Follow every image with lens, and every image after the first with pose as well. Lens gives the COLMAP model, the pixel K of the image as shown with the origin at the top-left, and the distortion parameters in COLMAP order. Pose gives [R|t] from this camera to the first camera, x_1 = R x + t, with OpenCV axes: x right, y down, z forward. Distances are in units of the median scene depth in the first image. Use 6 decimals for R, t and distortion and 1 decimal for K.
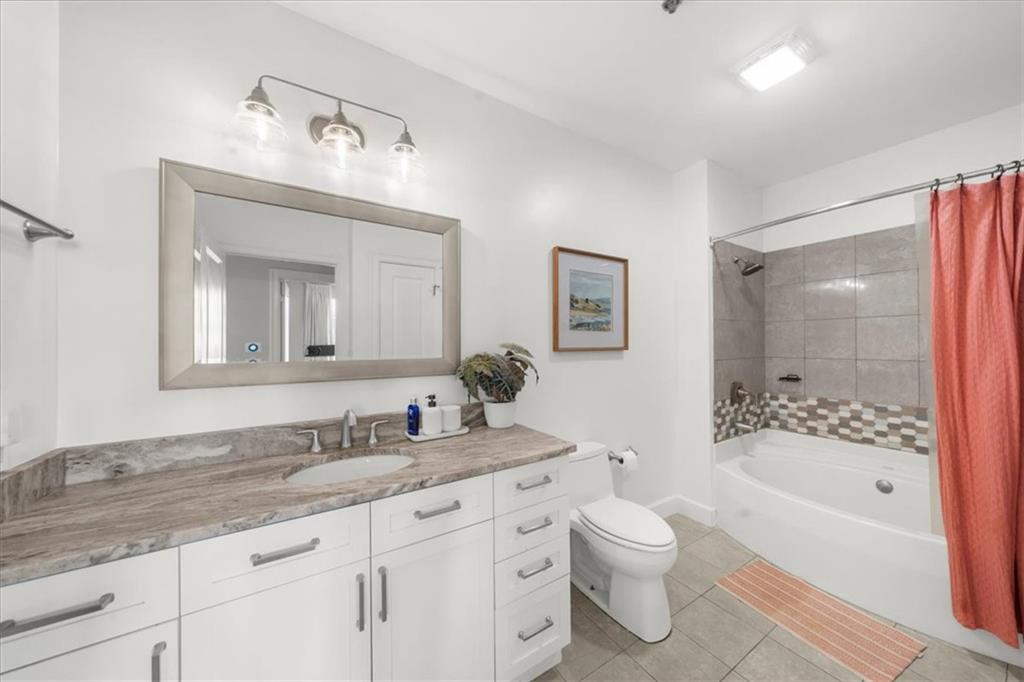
lens RADIAL K [[350.4, 0, 520.2], [0, 350.4, 337.2], [0, 0, 1]] dist [-0.002521, -0.000078]
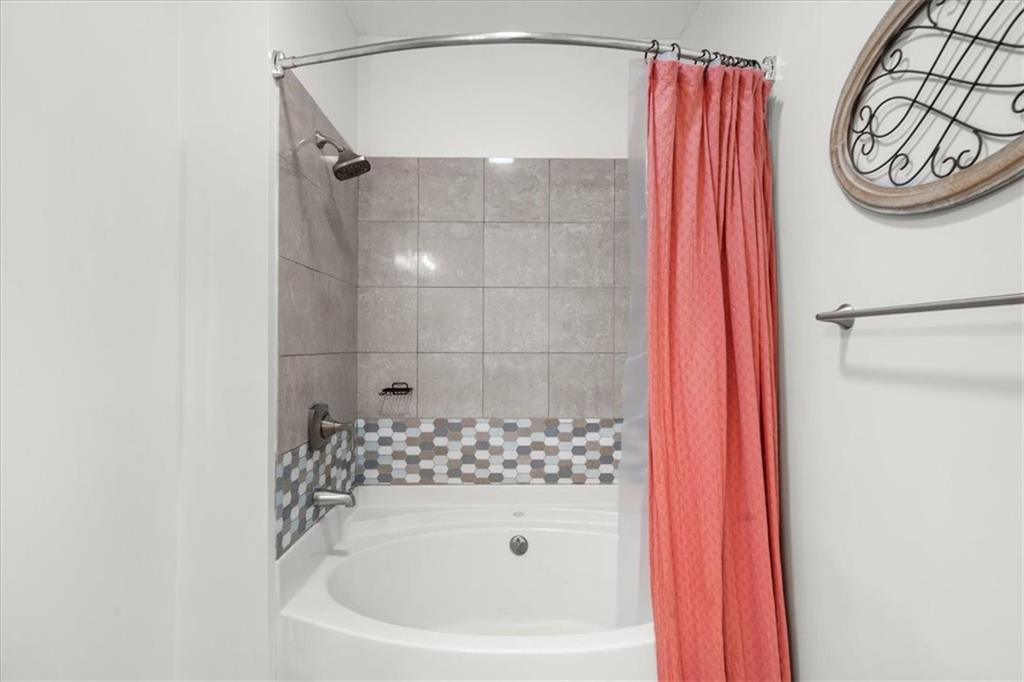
lens RADIAL K [[532.1, 0, 512.4], [0, 532.1, 346.4], [0, 0, 1]] dist [-0.001764, -0.000153]
pose [[0.548247, 0.006440, 0.836292, 0.174648], [-0.020210, 0.999780, 0.005550, 0.043764], [-0.836072, -0.019944, 0.548257, 0.410450]]
